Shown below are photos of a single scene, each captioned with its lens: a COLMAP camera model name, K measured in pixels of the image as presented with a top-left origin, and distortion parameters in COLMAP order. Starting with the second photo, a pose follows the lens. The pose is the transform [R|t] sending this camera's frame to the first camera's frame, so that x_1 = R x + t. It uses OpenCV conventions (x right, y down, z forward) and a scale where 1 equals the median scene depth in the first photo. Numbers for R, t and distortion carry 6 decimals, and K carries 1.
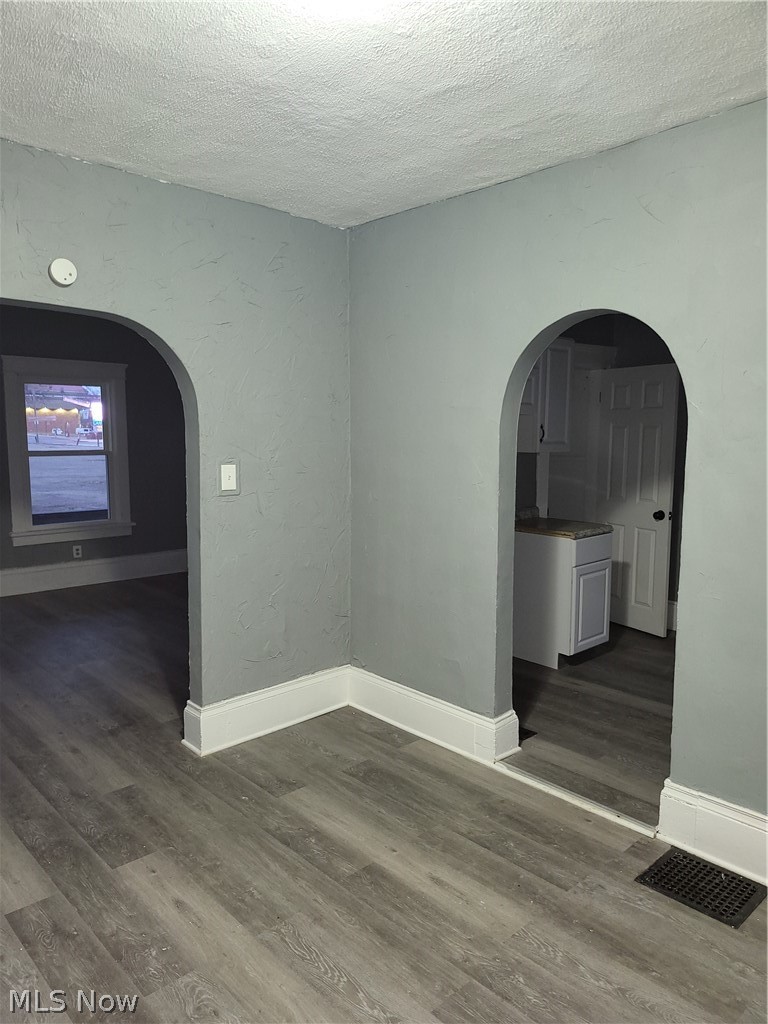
lens RADIAL K [[705.6, 0, 380.5], [0, 705.6, 500.8], [0, 0, 1]] dist [-0.007168, -0.017093]
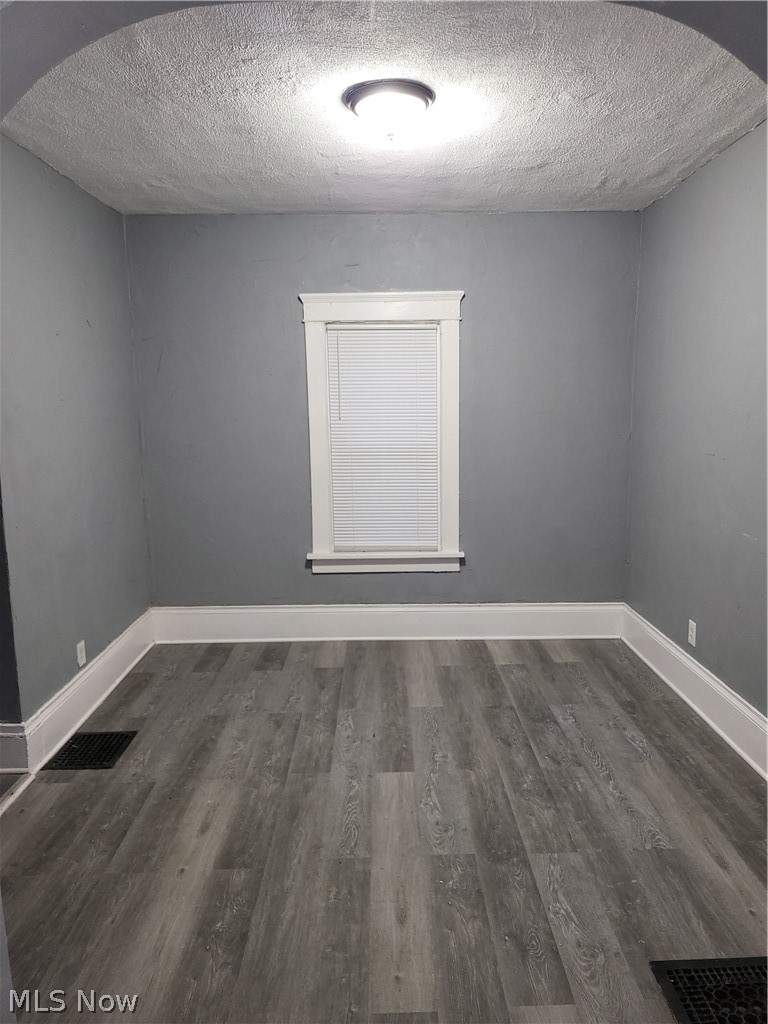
lens RADIAL K [[705.6, 0, 383.2], [0, 705.6, 523.0], [0, 0, 1]] dist [-0.007168, -0.017093]
pose [[-0.727686, -0.119633, 0.675396, -0.850413], [0.073858, 0.965281, 0.250556, -0.169439], [-0.681922, 0.232209, -0.693586, 1.569234]]
